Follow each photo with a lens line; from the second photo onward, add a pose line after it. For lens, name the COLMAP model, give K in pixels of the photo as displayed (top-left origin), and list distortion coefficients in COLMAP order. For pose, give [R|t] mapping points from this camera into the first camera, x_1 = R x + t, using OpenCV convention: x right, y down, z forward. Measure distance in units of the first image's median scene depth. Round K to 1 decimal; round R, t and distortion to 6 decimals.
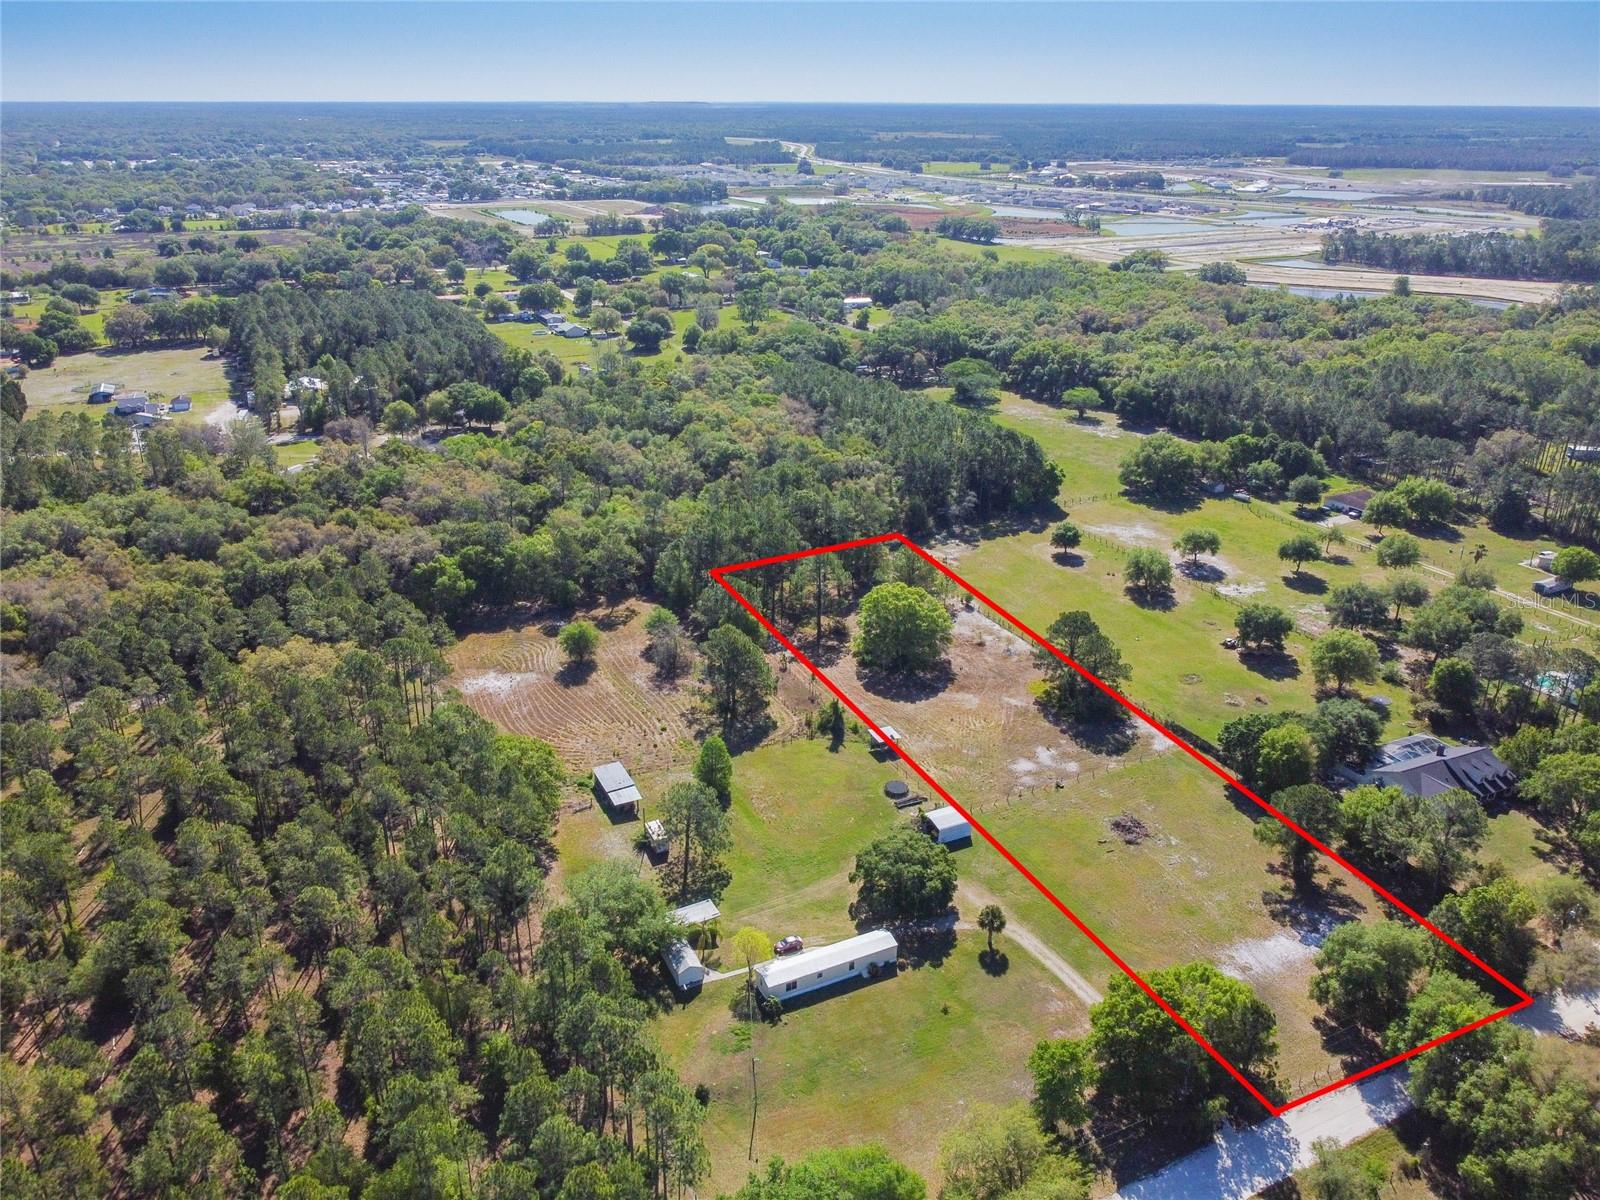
lens RADIAL K [[1213.5, 0, 797.4], [0, 1213.5, 594.7], [0, 0, 1]] dist [0.005090, -0.006772]
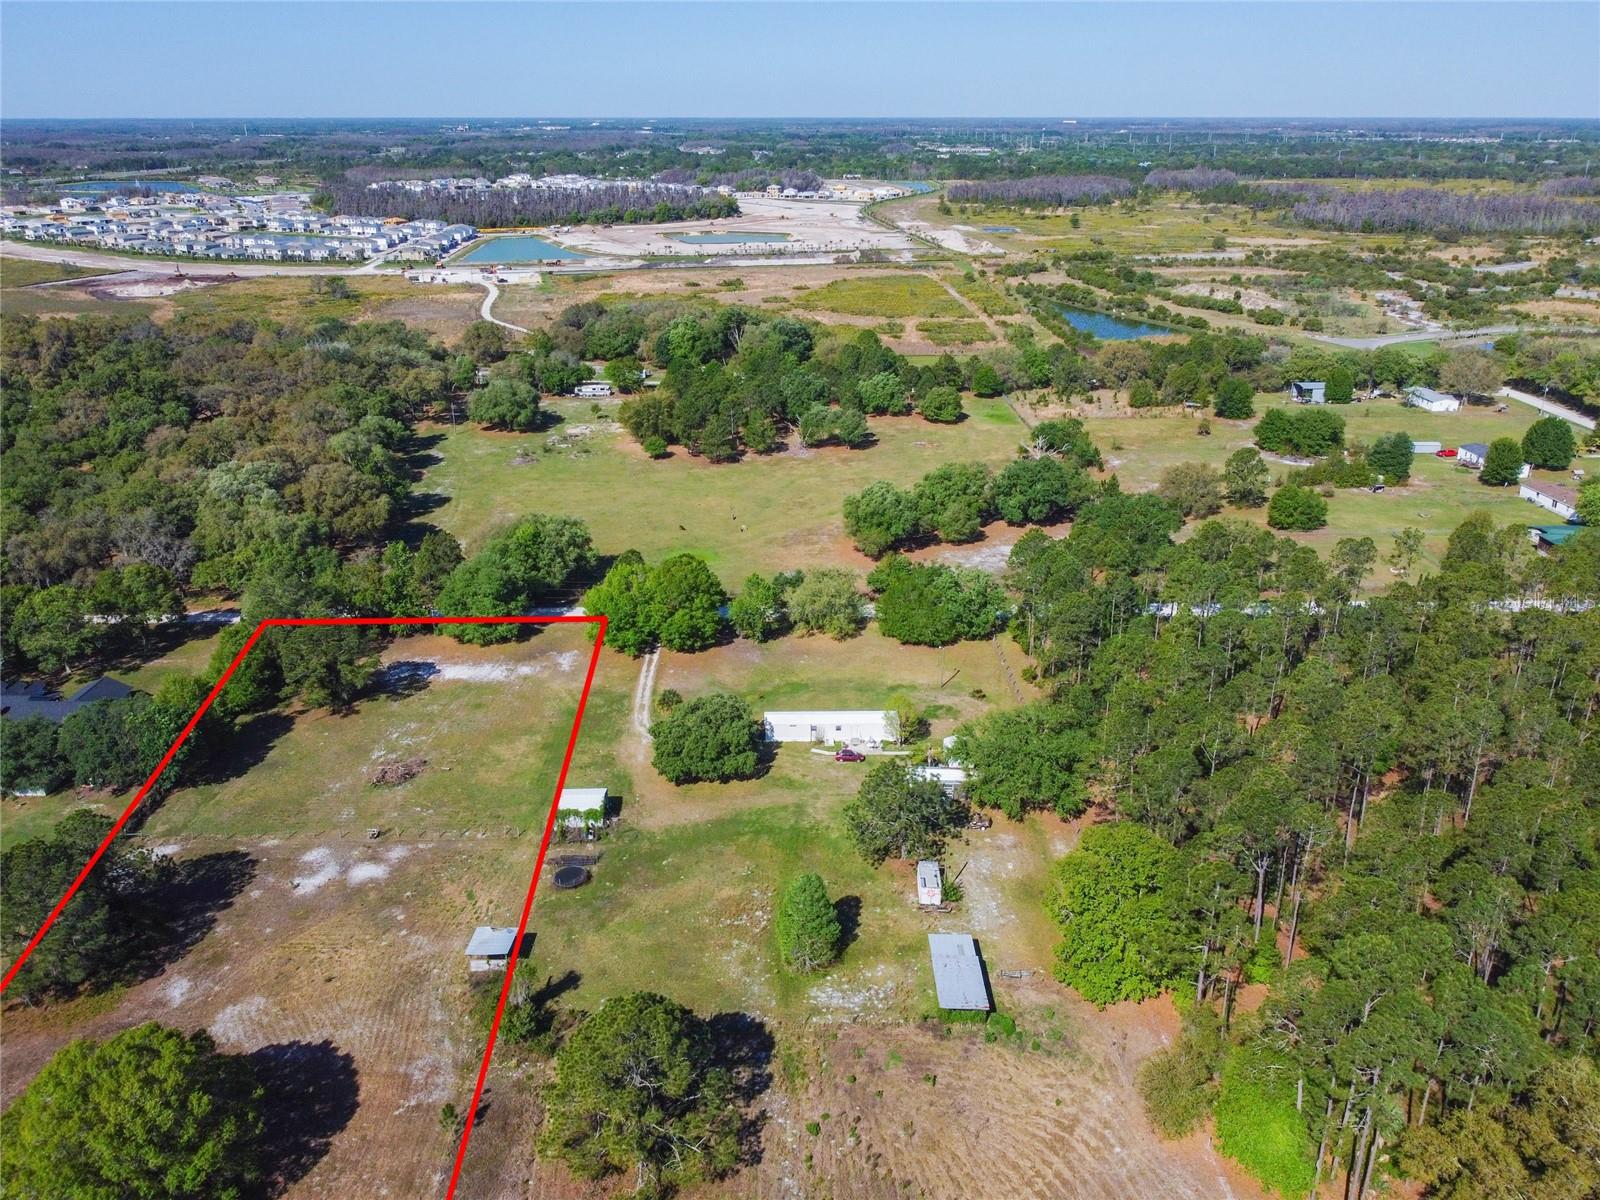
lens RADIAL K [[1243.2, 0, 795.4], [0, 1243.2, 602.0], [0, 0, 1]] dist [0.002359, -0.000094]
pose [[-0.901741, -0.162590, 0.400534, -0.179421], [0.160869, 0.733800, 0.660045, -0.247694], [-0.401228, 0.659623, -0.635542, 0.792605]]
